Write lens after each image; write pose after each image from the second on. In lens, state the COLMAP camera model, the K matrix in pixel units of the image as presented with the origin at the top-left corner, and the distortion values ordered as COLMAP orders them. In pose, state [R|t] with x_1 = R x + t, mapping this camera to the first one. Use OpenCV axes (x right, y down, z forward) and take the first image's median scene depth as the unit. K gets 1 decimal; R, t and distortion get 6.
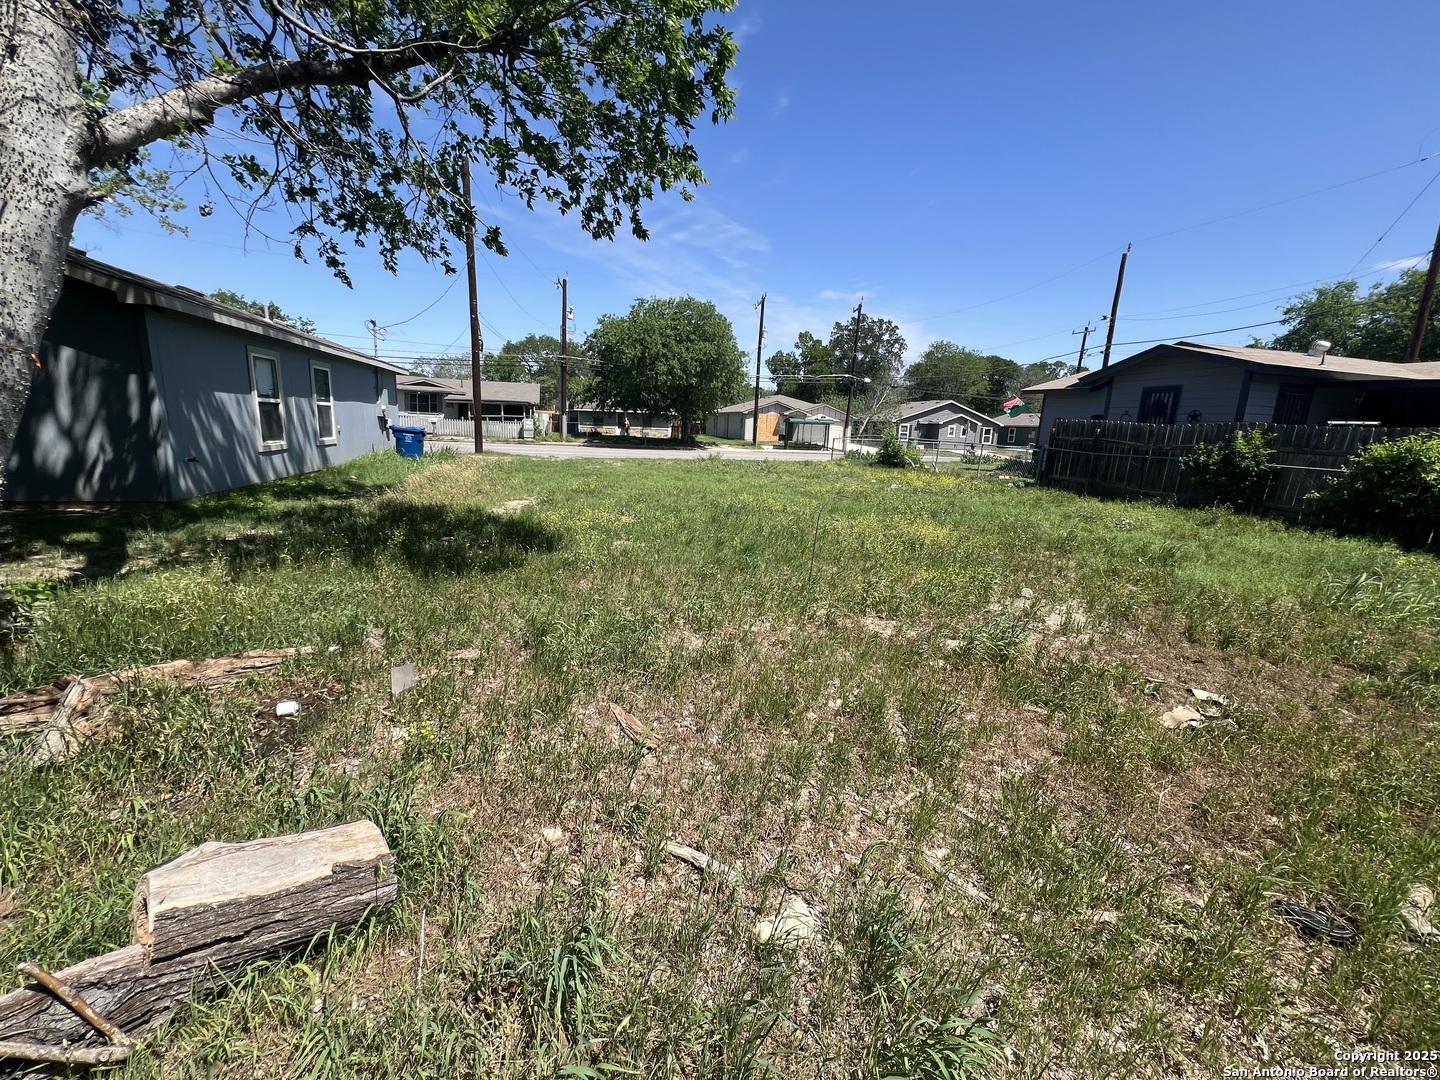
lens RADIAL K [[574.7, 0, 715.2], [0, 574.7, 541.4], [0, 0, 1]] dist [-0.000161, 0.000579]
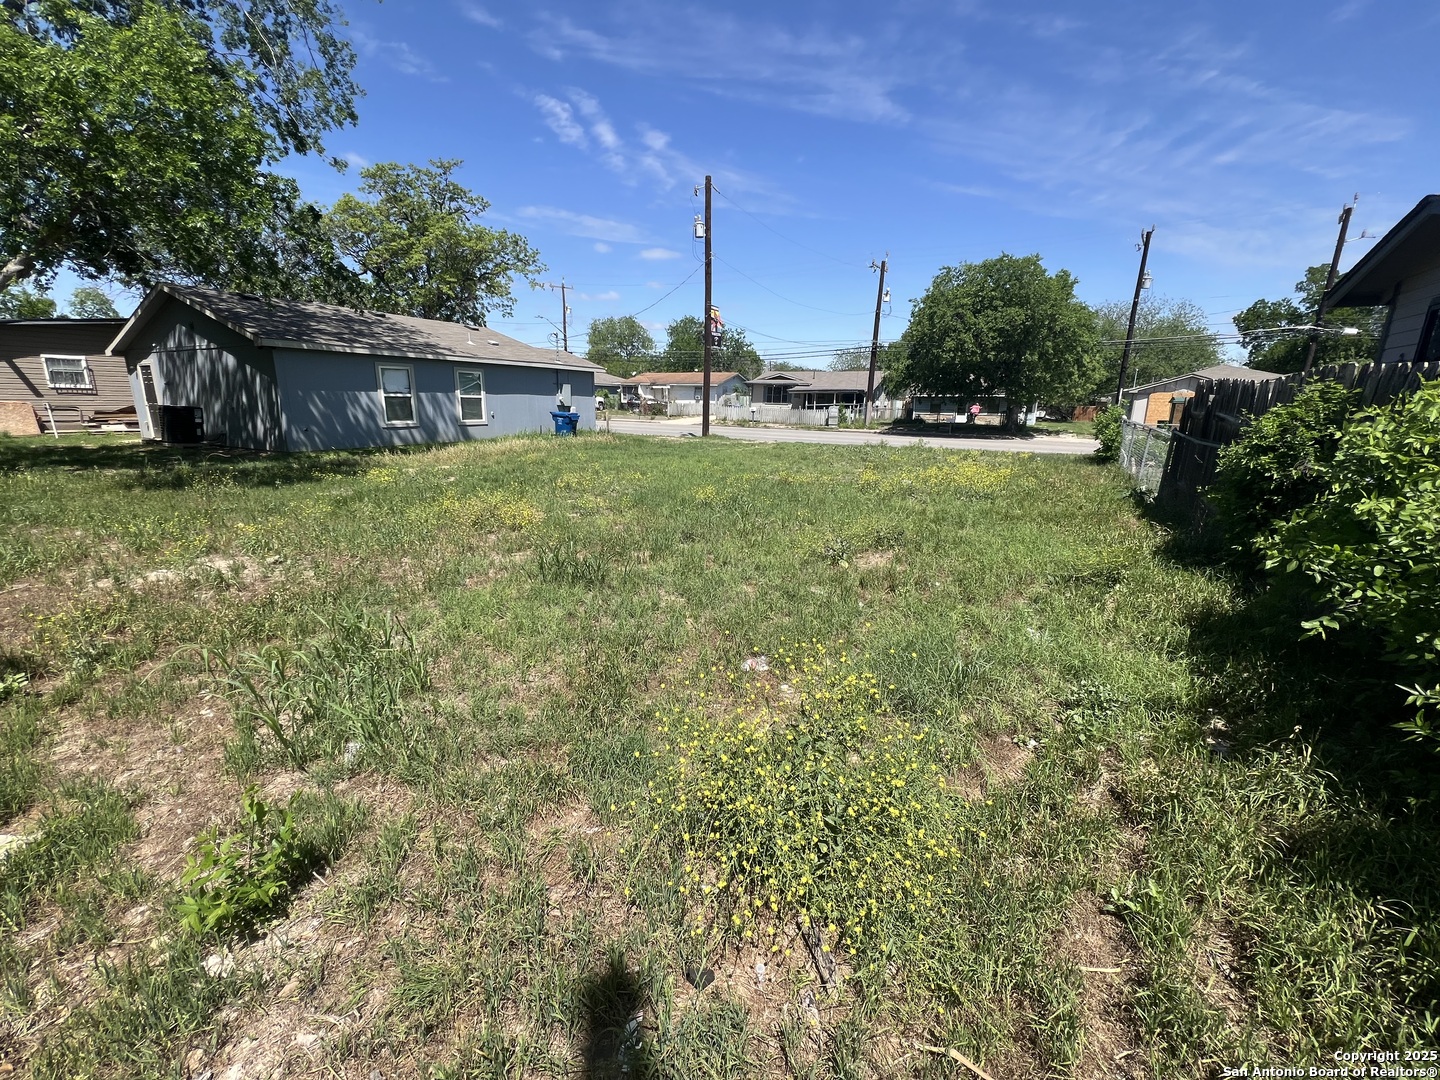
lens RADIAL K [[574.7, 0, 715.2], [0, 574.7, 541.4], [0, 0, 1]] dist [-0.000161, 0.000579]
pose [[0.710213, 0.140848, -0.689753, 0.264197], [-0.130129, 0.989163, 0.067999, -0.017340], [0.691856, 0.041464, 0.720844, 0.123104]]
